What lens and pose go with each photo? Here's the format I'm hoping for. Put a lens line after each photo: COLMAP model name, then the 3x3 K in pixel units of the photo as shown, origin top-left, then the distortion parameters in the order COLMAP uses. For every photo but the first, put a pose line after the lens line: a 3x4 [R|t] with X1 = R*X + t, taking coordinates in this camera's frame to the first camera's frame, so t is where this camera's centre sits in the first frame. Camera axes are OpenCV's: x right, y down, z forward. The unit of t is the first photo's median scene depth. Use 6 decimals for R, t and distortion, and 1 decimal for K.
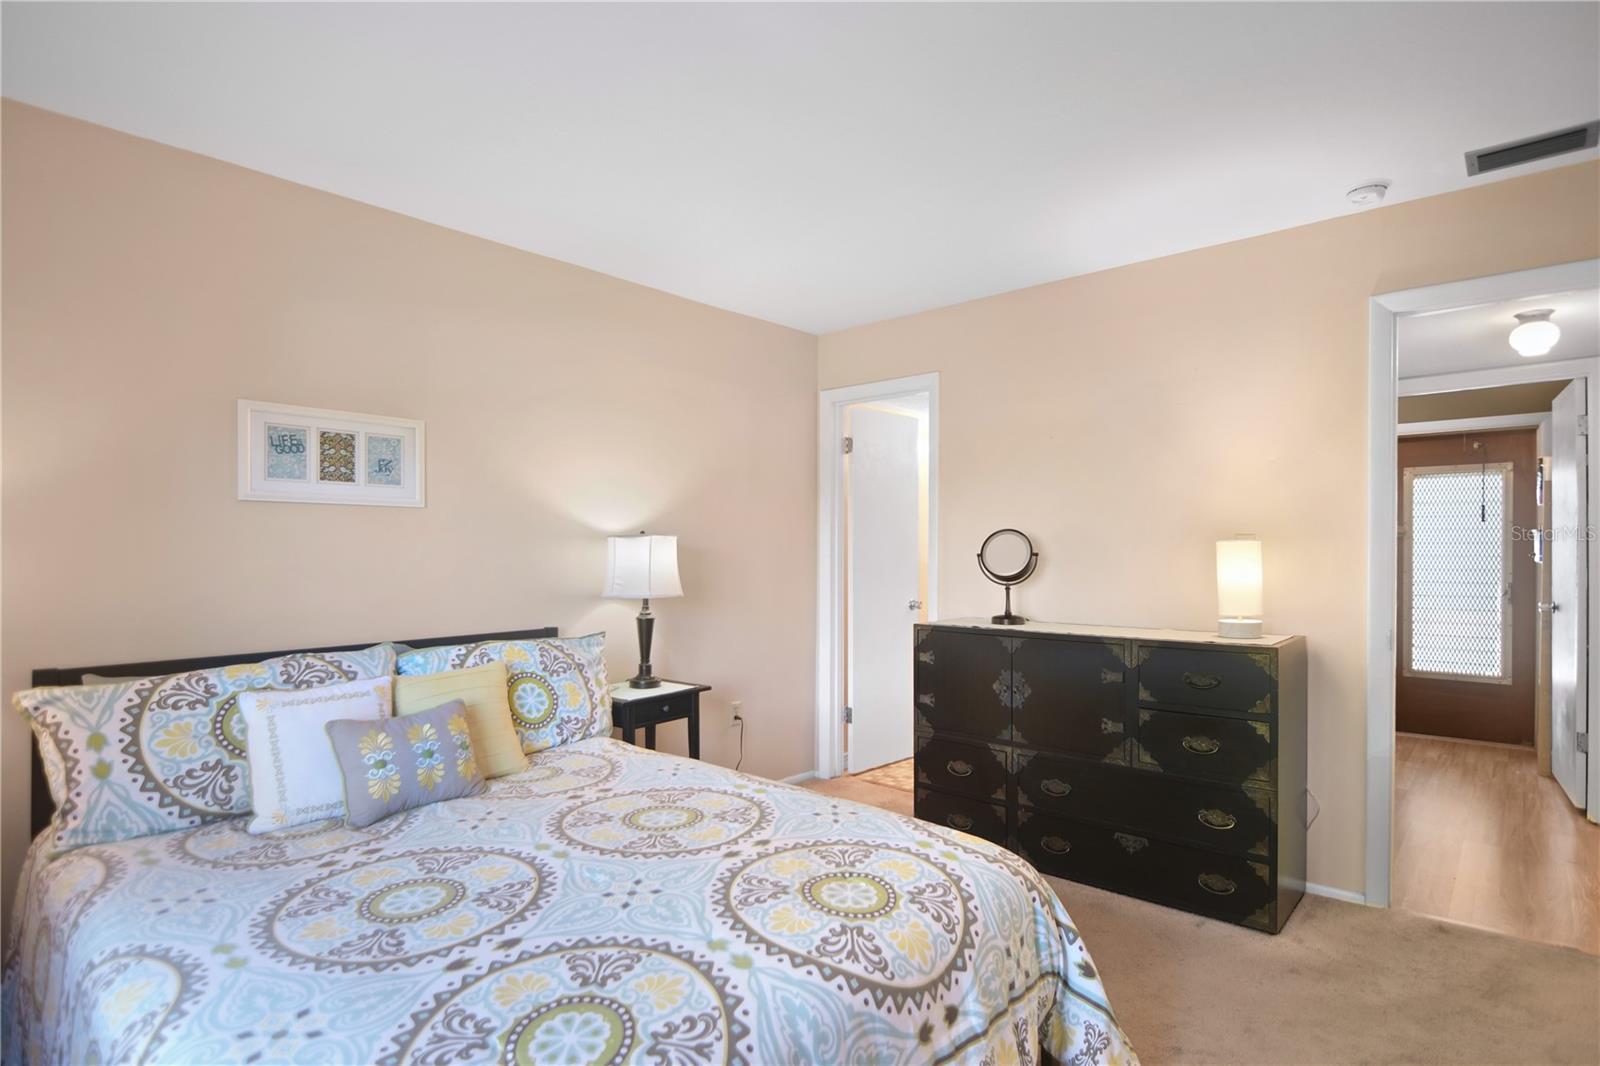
lens RADIAL K [[837.0, 0, 798.4], [0, 837.0, 550.9], [0, 0, 1]] dist [-0.007519, -0.000218]
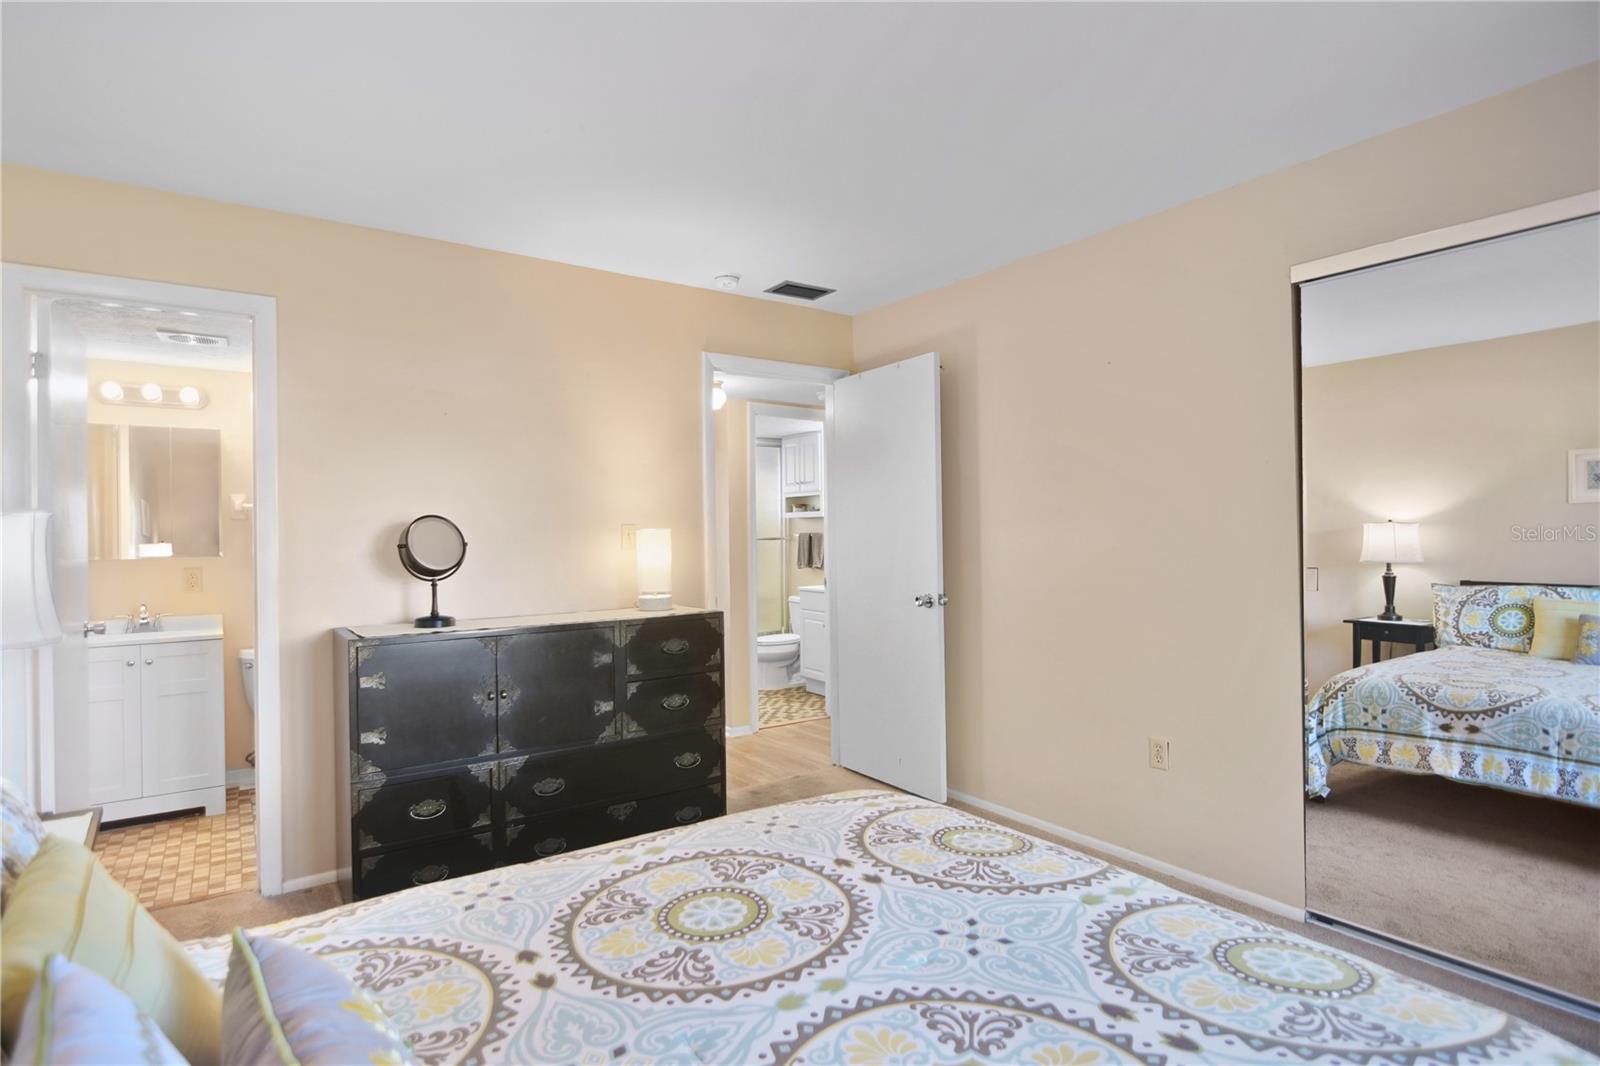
lens RADIAL K [[826.2, 0, 800.0], [0, 826.2, 533.0], [0, 0, 1]] dist [0.001086, -0.000600]
pose [[0.221304, -0.001266, 0.975204, -0.648919], [0.012812, 0.999917, -0.001609, -0.002099], [-0.975121, 0.012851, 0.221301, 0.599506]]
